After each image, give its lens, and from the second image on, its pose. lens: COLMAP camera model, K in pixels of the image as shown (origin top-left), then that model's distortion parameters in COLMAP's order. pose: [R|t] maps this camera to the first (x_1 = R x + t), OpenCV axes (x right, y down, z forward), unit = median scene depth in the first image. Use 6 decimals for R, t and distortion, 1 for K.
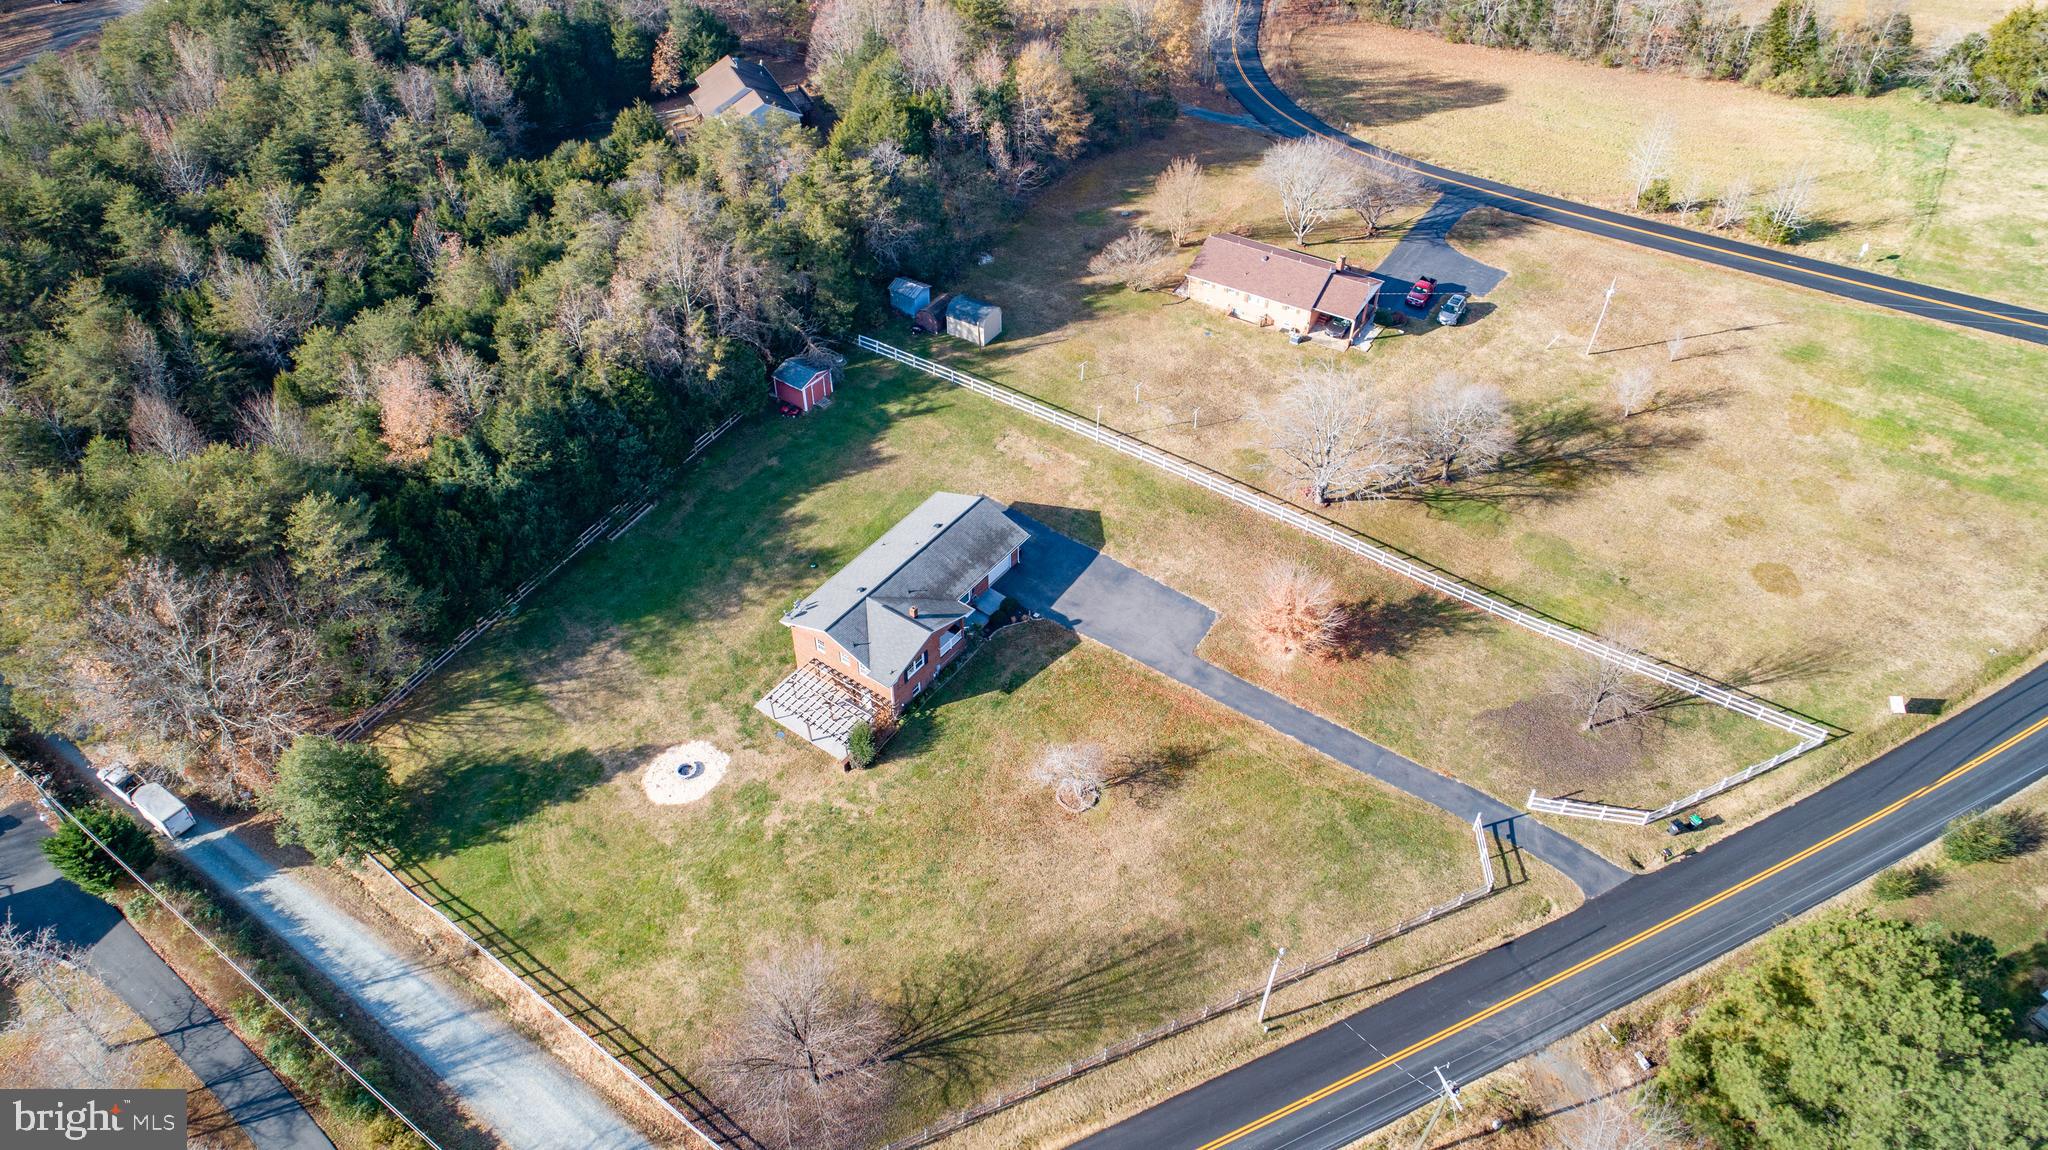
lens RADIAL K [[1378.9, 0, 1021.3], [0, 1378.9, 577.1], [0, 0, 1]] dist [-0.012539, 0.009432]
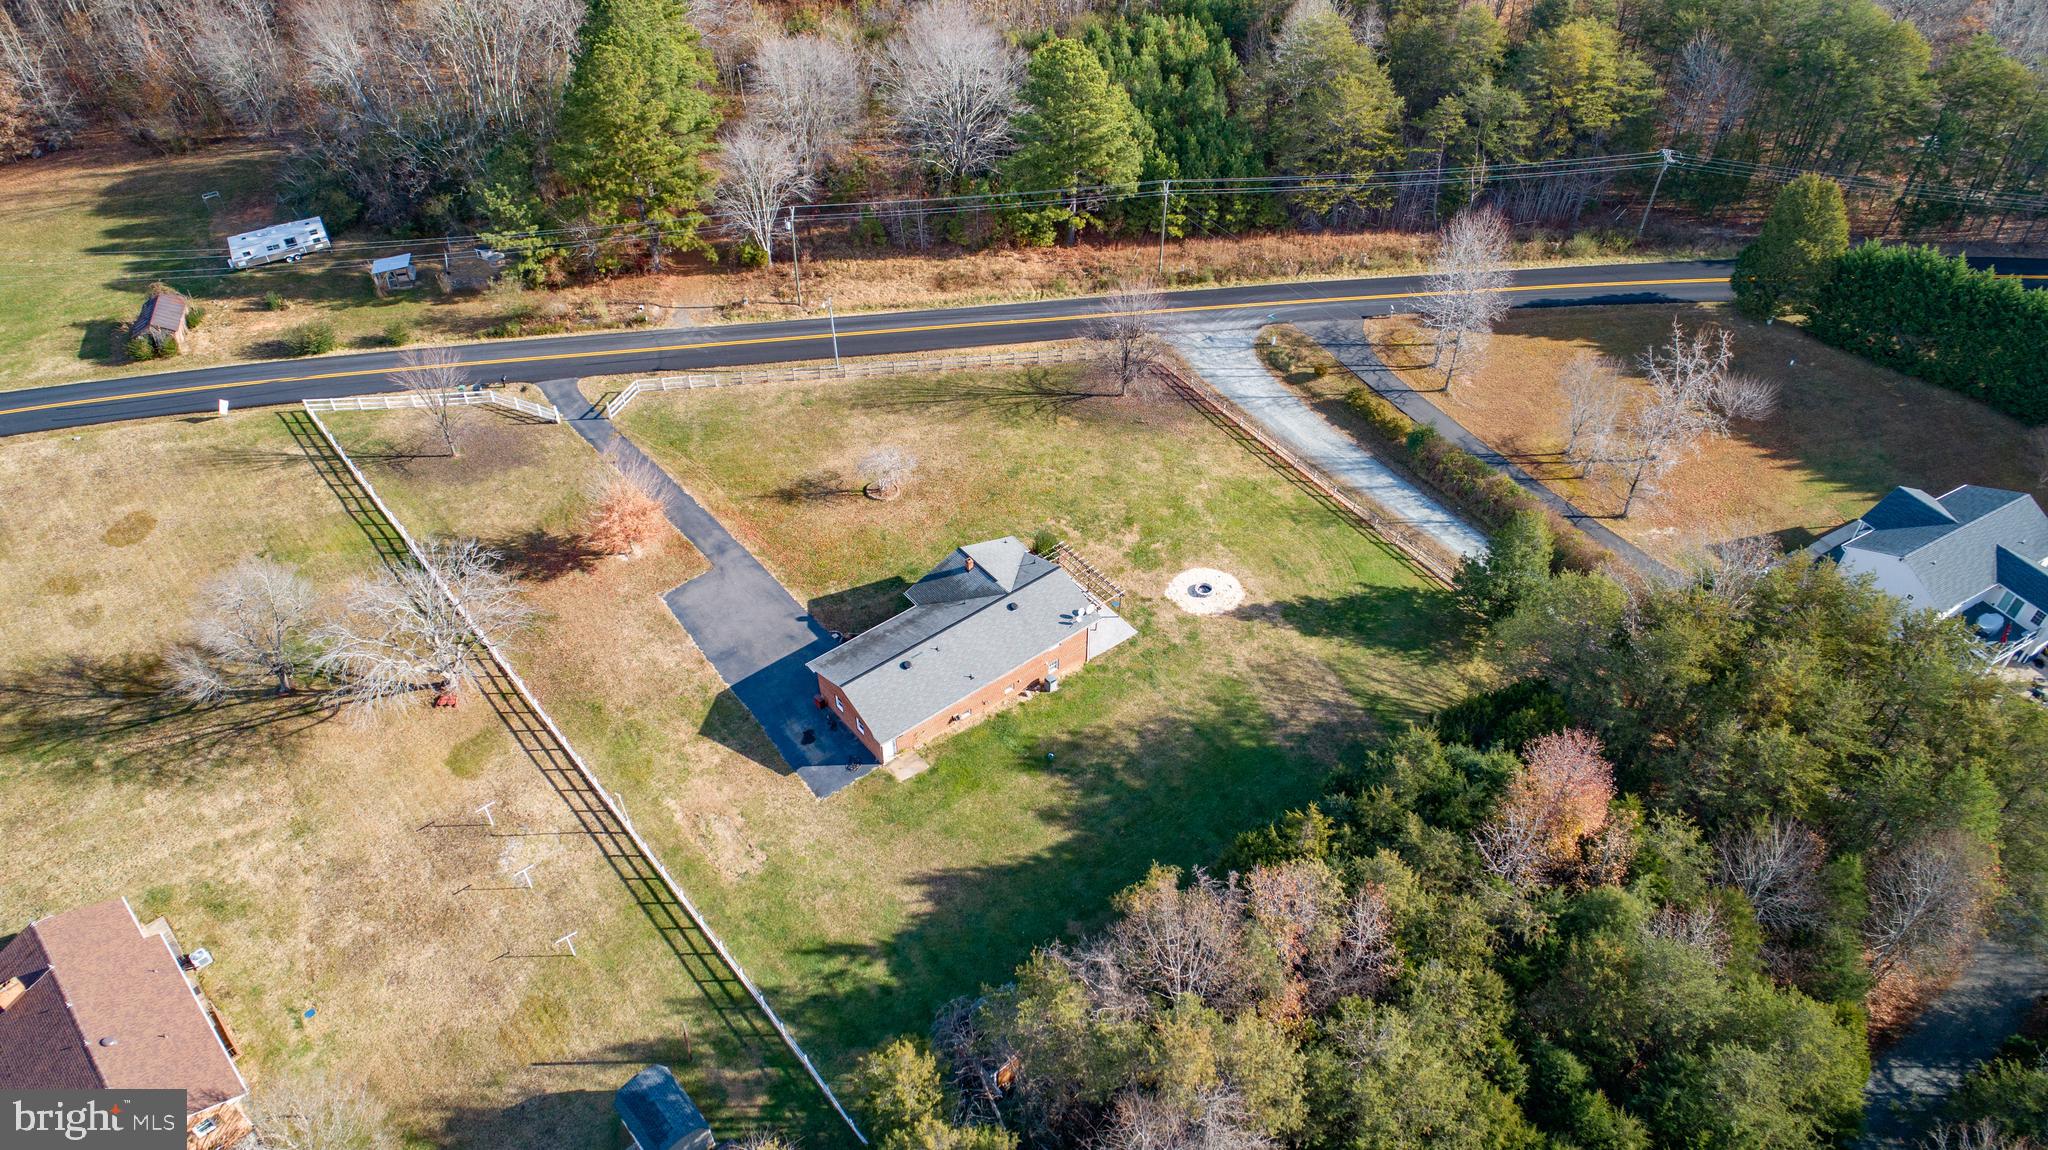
lens RADIAL K [[1378.9, 0, 1021.3], [0, 1378.9, 577.1], [0, 0, 1]] dist [-0.012539, 0.009432]
pose [[-0.961689, -0.180078, 0.206701, -0.323375], [0.193269, 0.089386, 0.977066, -0.944306], [-0.194424, 0.979583, -0.051158, 1.061348]]
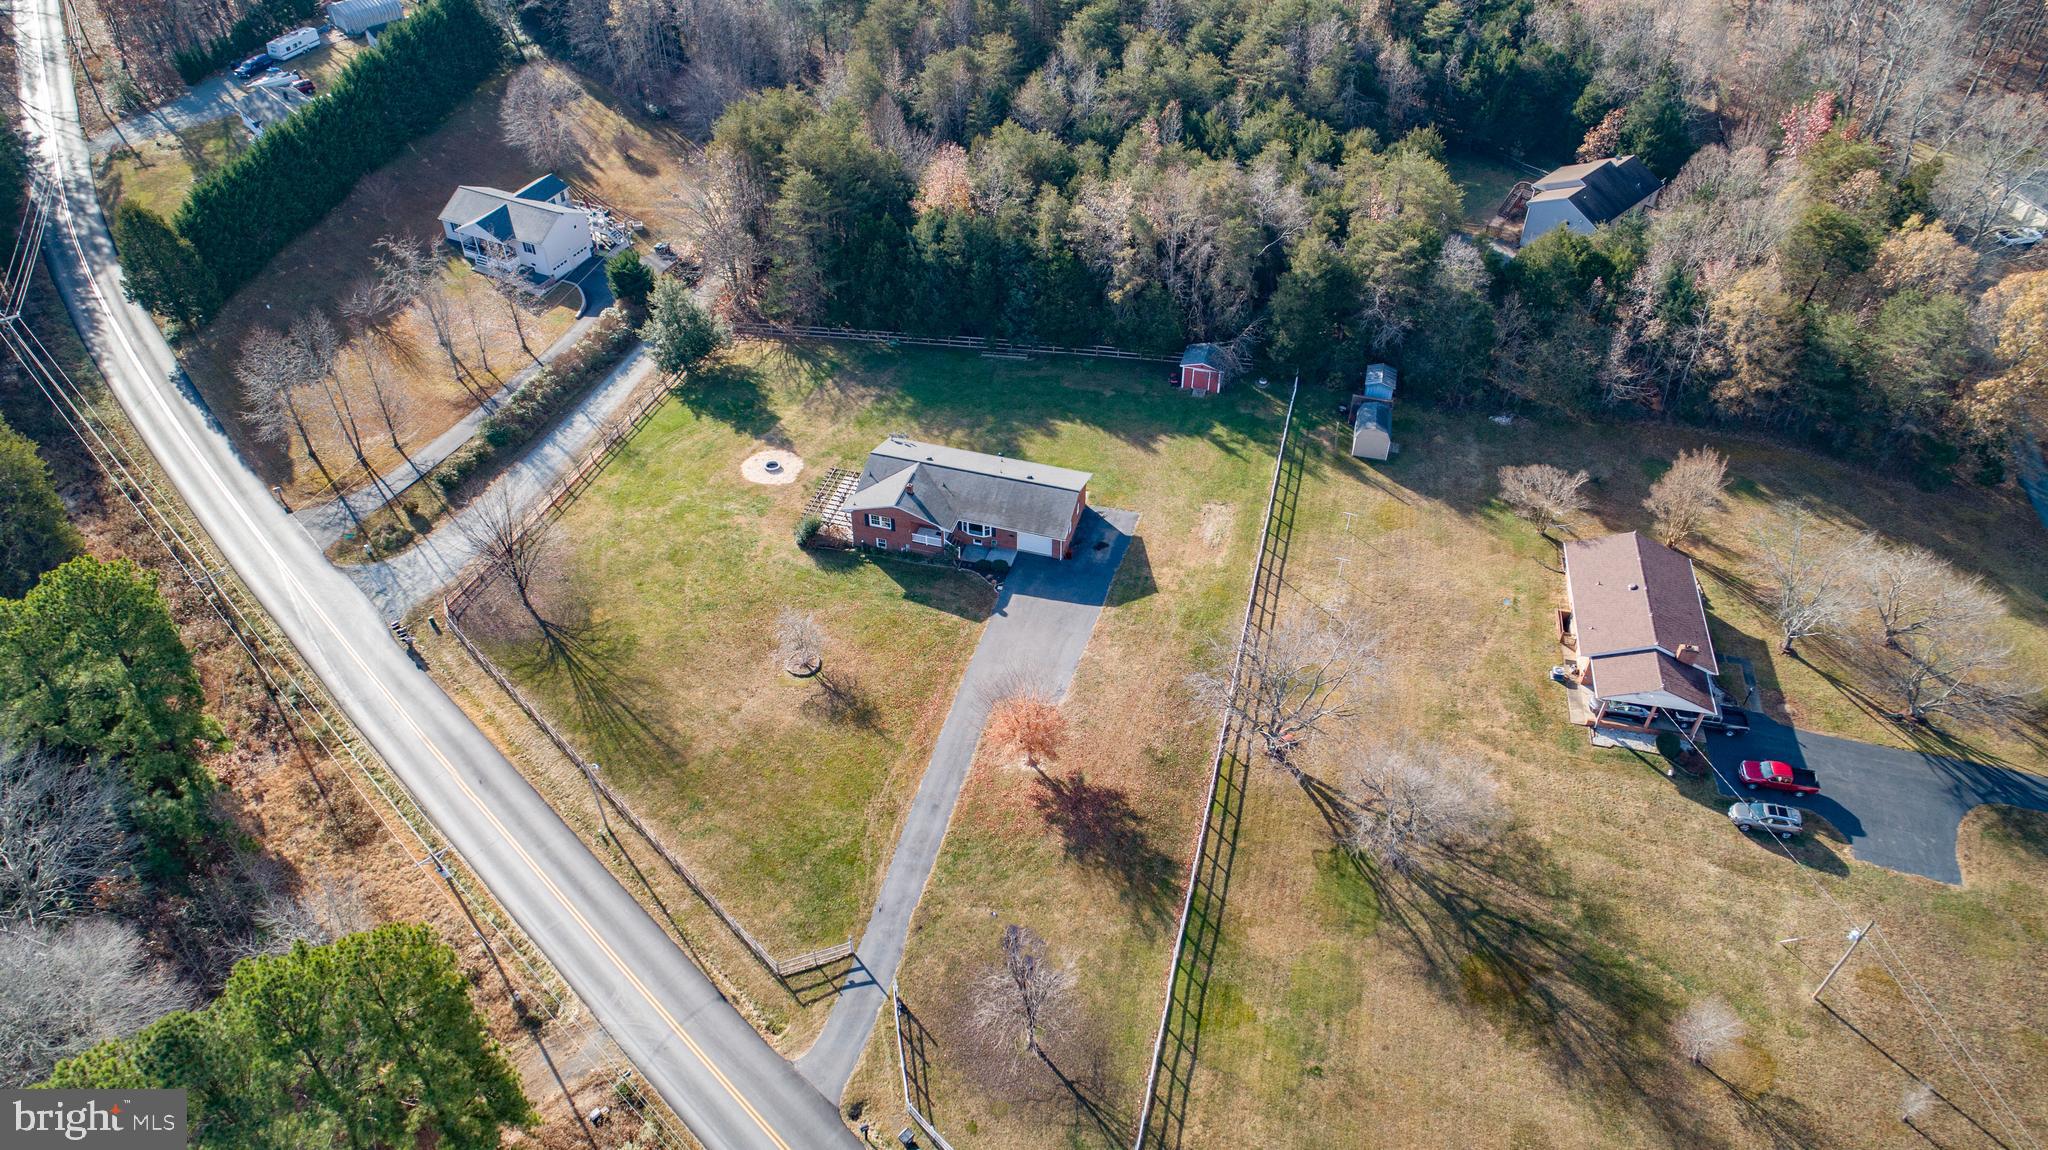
lens RADIAL K [[1378.9, 0, 1021.3], [0, 1378.9, 577.1], [0, 0, 1]] dist [-0.012539, 0.009432]
pose [[0.337689, 0.630928, -0.698496, 0.814938], [-0.641141, 0.697494, 0.320062, -0.355626], [0.689133, 0.339753, 0.640050, 0.351638]]
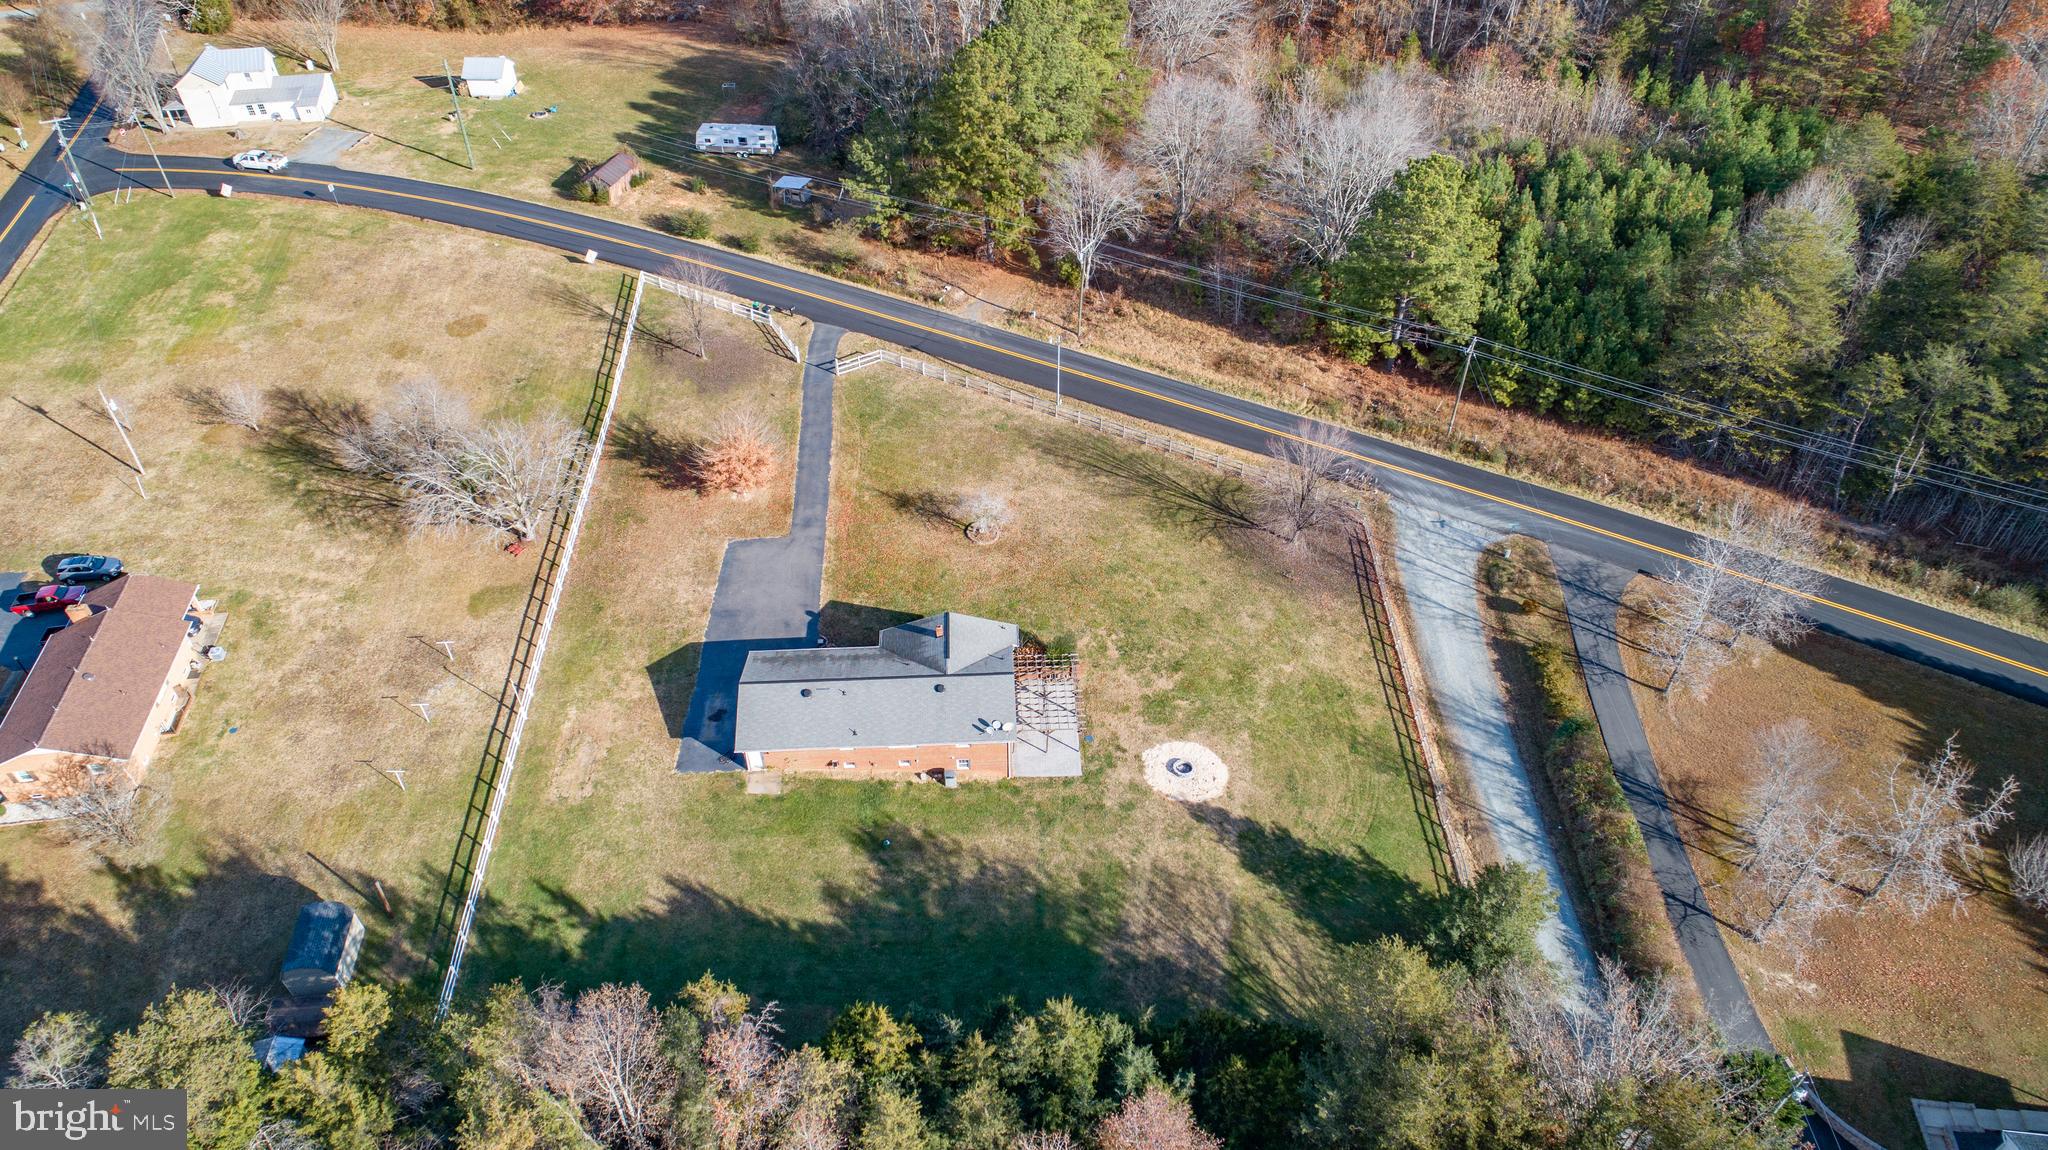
lens RADIAL K [[1376.0, 0, 1021.4], [0, 1376.0, 582.1], [0, 0, 1]] dist [-0.016338, 0.016341]
pose [[-0.618364, -0.530199, 0.580099, -0.661532], [0.543259, 0.245002, 0.803021, -0.734152], [-0.567886, 0.811704, 0.136535, 0.813924]]
